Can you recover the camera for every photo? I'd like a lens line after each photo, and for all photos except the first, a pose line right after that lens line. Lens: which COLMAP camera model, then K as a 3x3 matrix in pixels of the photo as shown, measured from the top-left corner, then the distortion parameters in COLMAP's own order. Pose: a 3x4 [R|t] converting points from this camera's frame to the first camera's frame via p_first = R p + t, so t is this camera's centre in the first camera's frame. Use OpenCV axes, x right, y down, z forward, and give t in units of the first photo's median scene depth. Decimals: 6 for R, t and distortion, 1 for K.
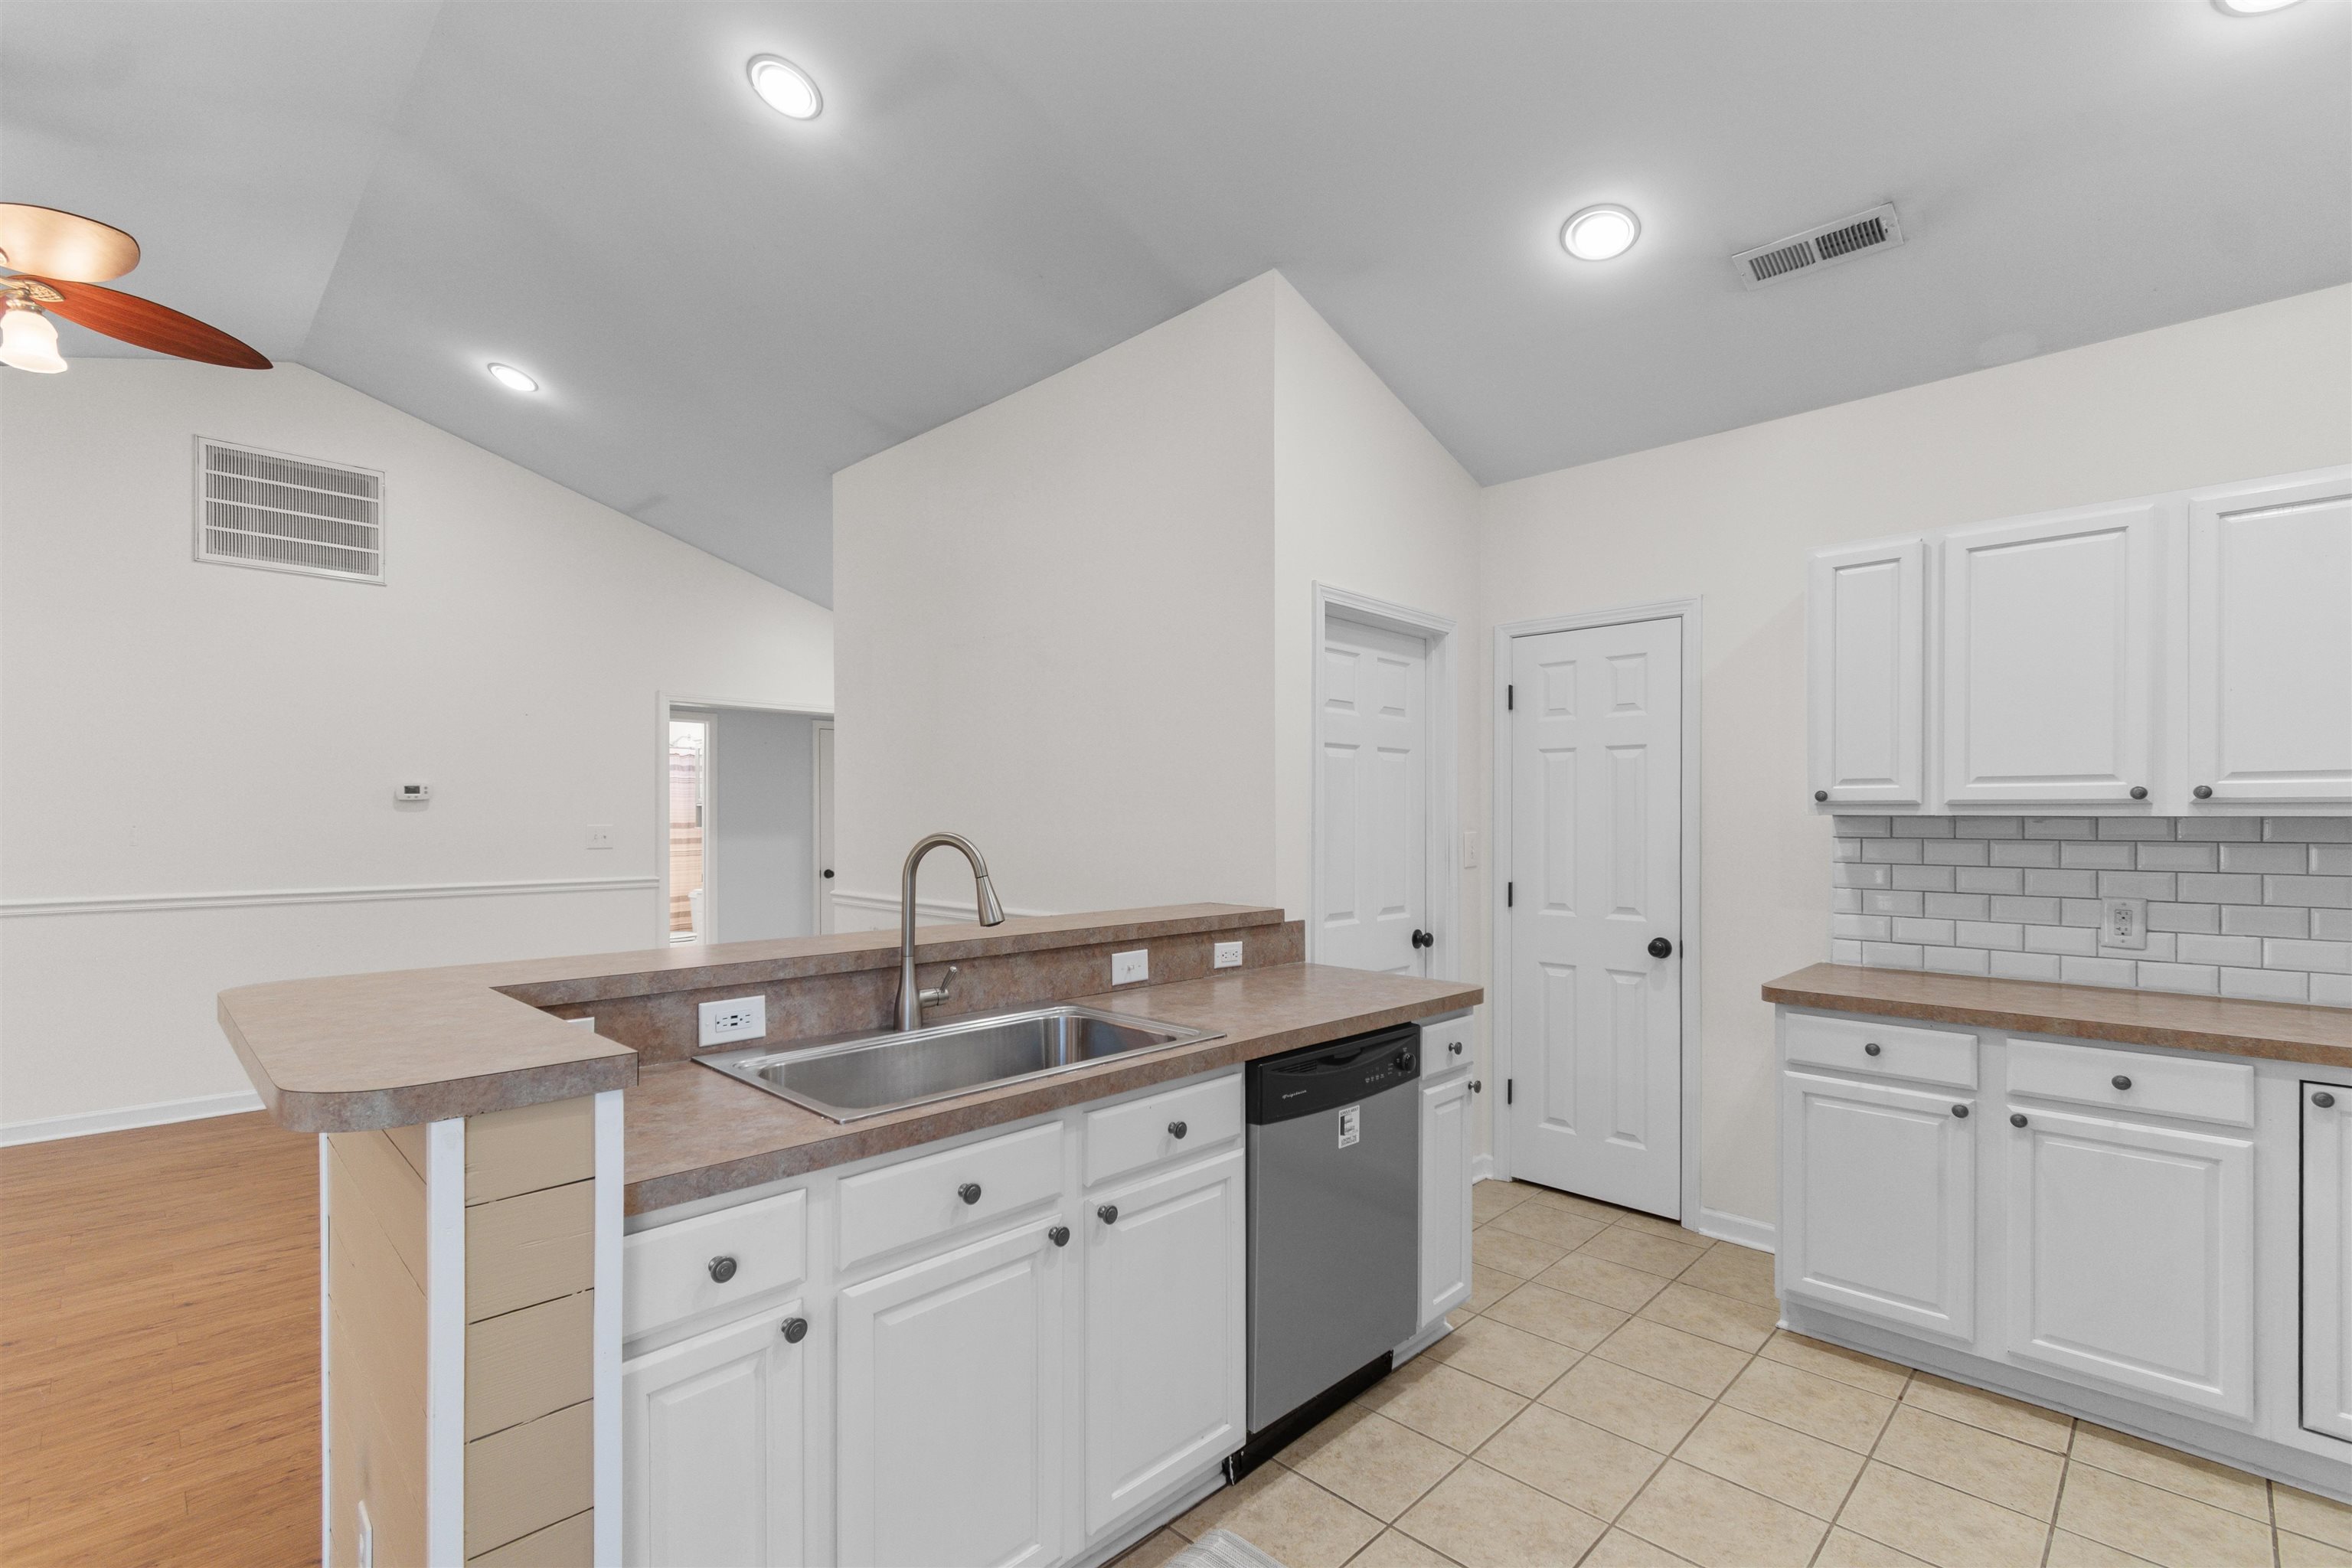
lens RADIAL K [[1054.3, 0, 1173.9], [0, 1054.3, 818.2], [0, 0, 1]] dist [0.002045, -0.000642]
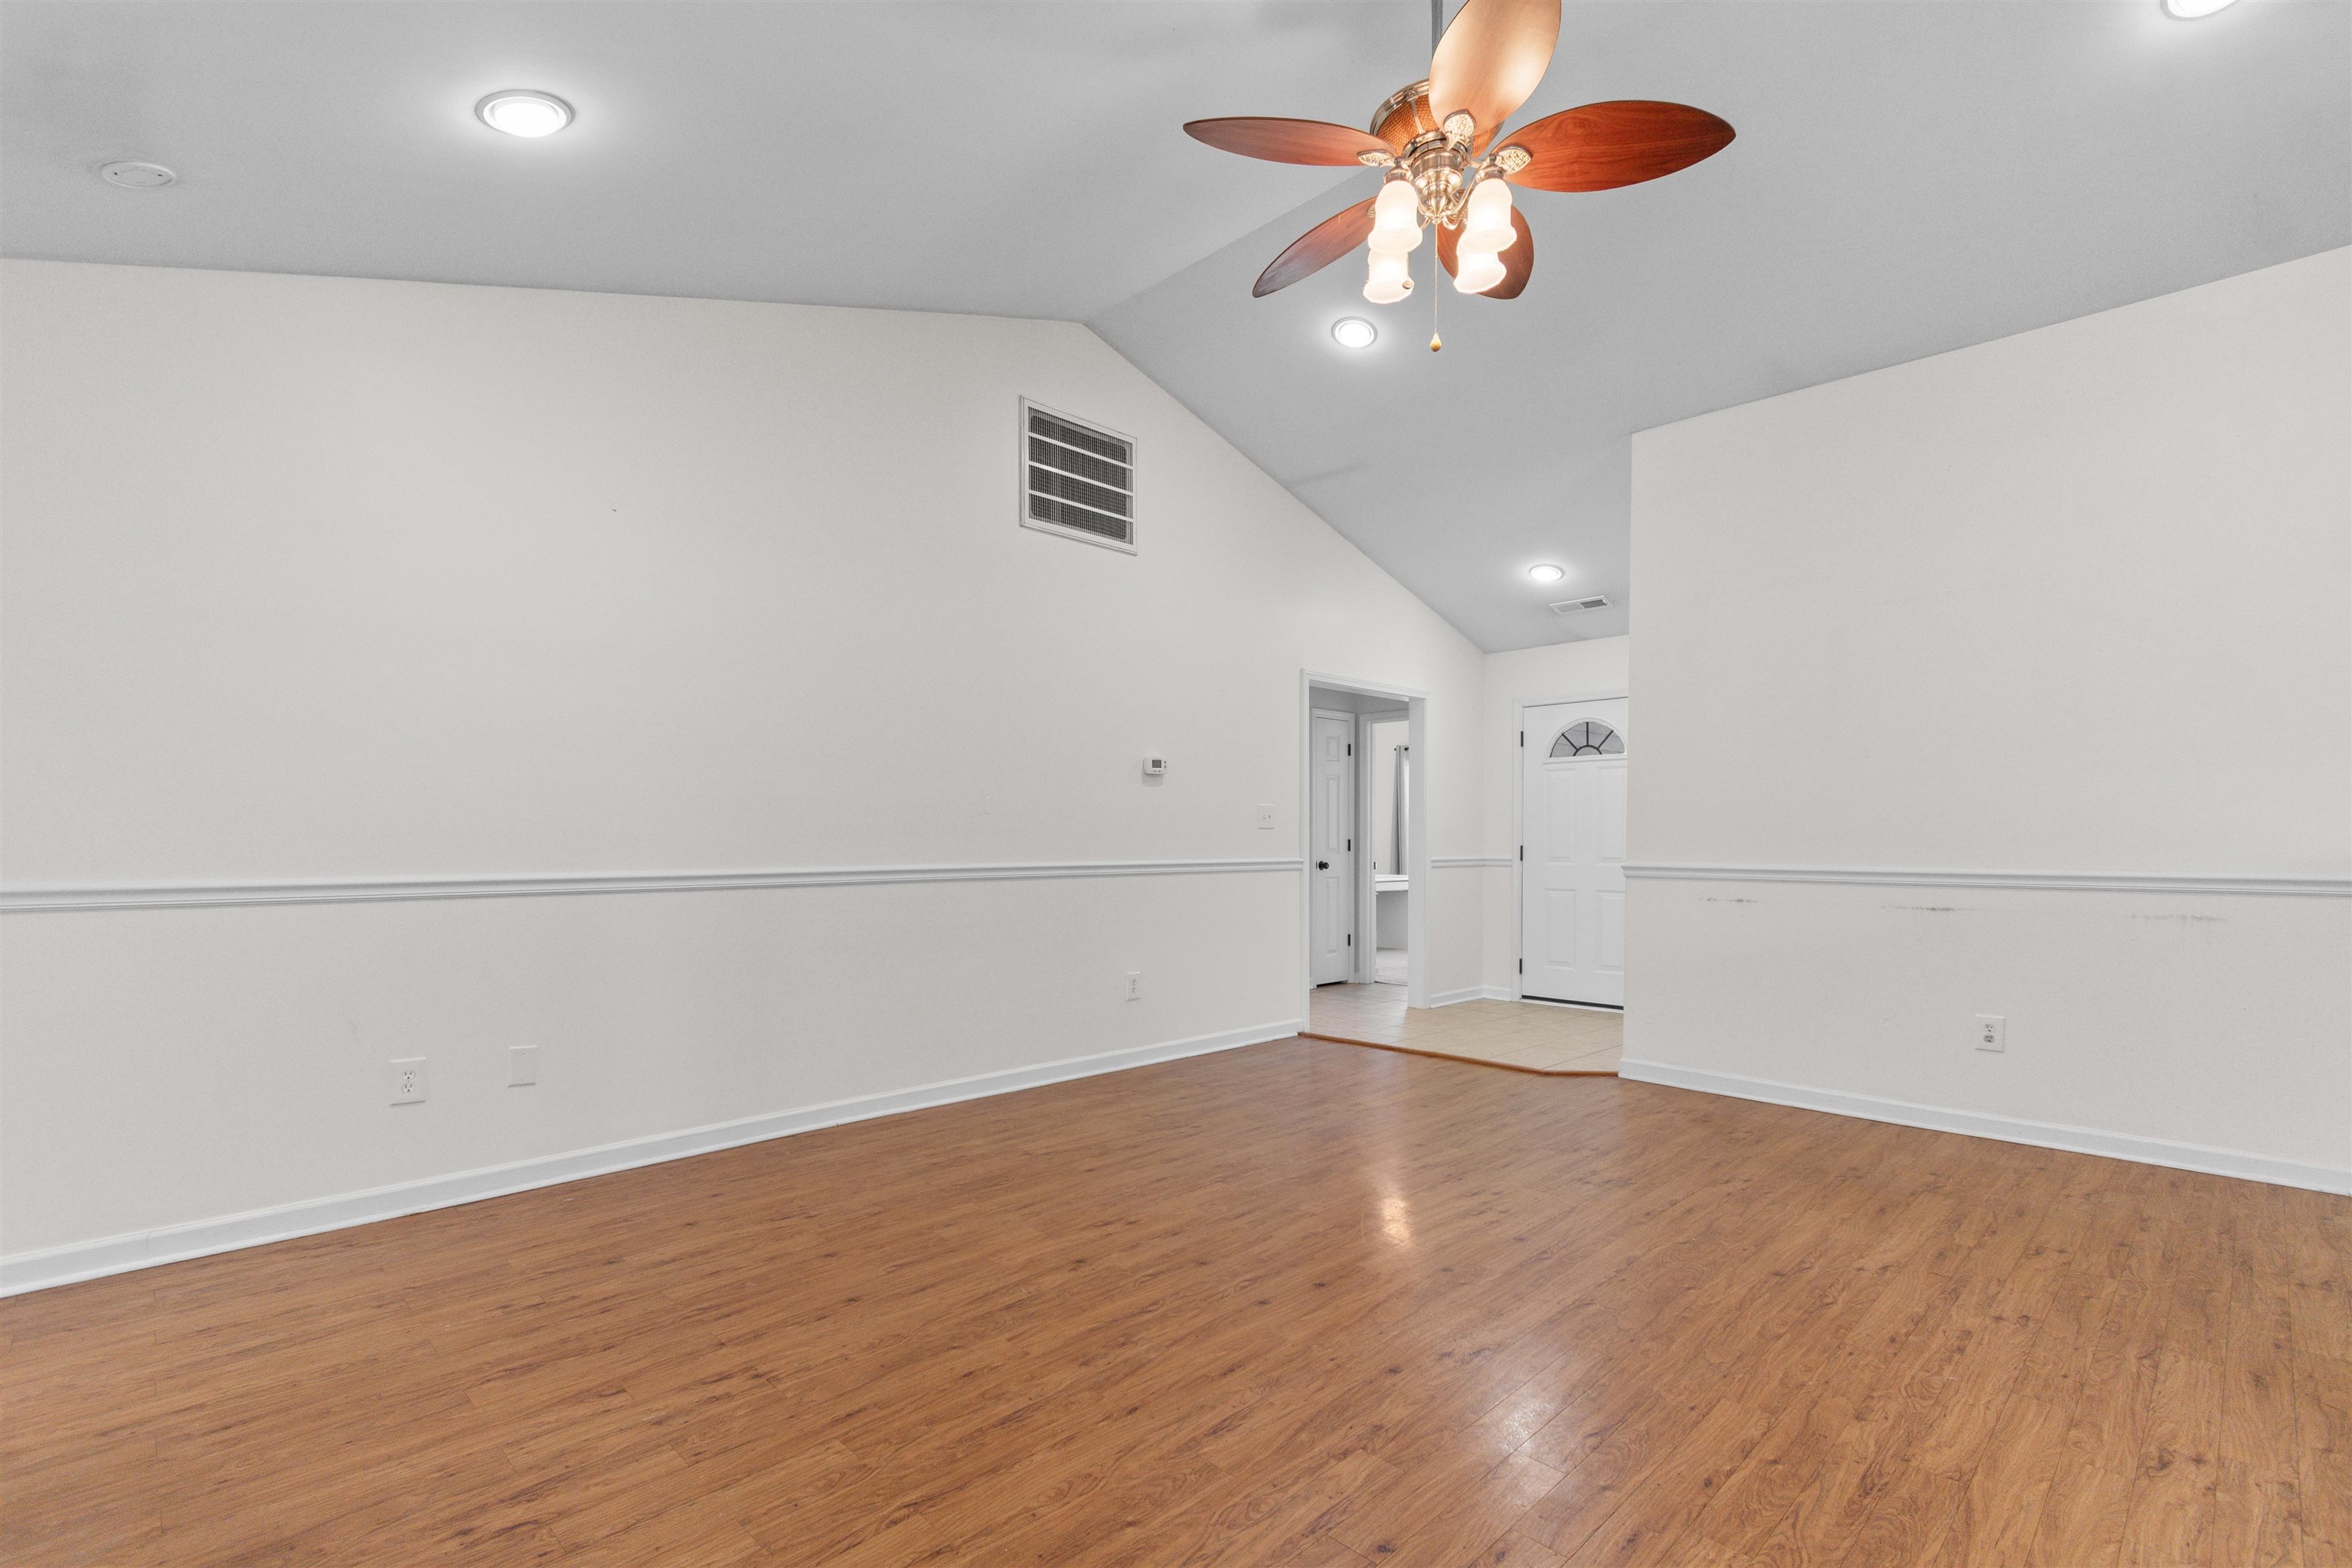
lens RADIAL K [[1075.4, 0, 1168.6], [0, 1075.4, 866.8], [0, 0, 1]] dist [0.002531, -0.001064]
pose [[0.999885, 0.000417, -0.015133, -1.350615], [-0.000044, 0.999696, 0.024649, 0.087575], [0.015139, -0.024646, 0.999582, -0.019313]]
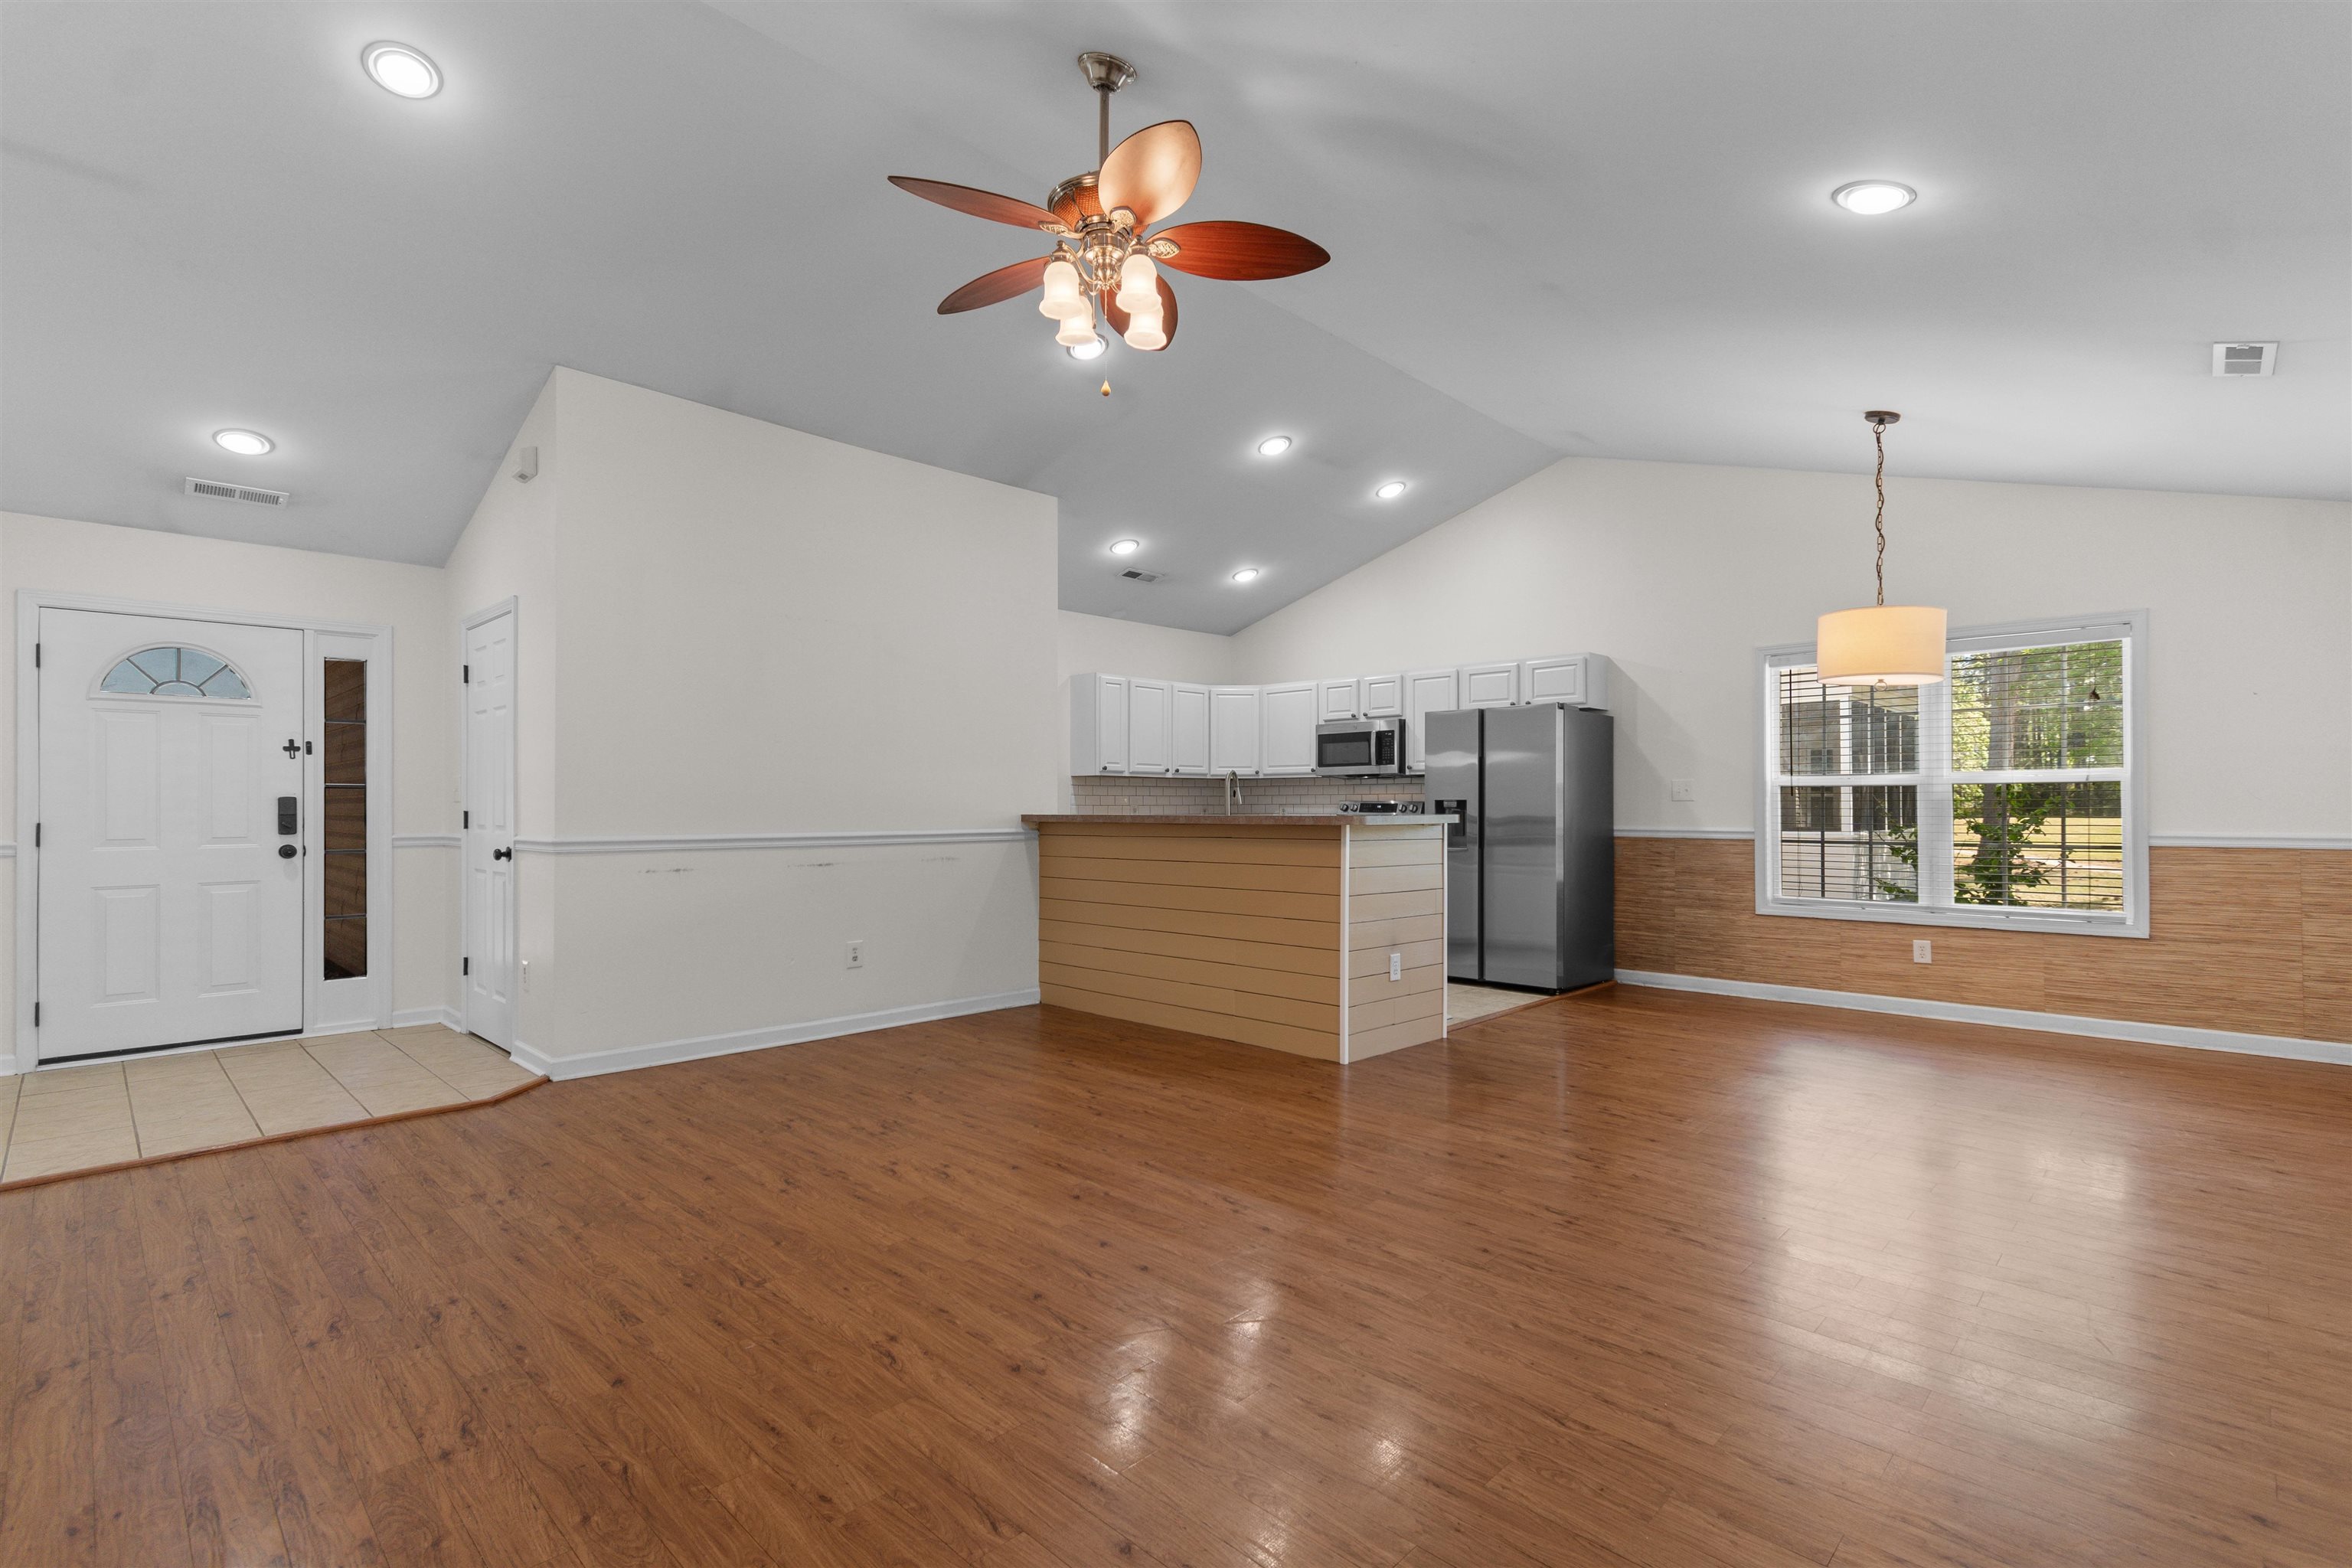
lens RADIAL K [[1080.4, 0, 1179.7], [0, 1080.4, 797.9], [0, 0, 1]] dist [0.006163, 0.000178]
pose [[-0.006923, 0.007754, 0.999946, -2.256313], [0.004158, 0.999962, -0.007725, 0.081326], [-0.999967, 0.004104, -0.006955, 0.896272]]
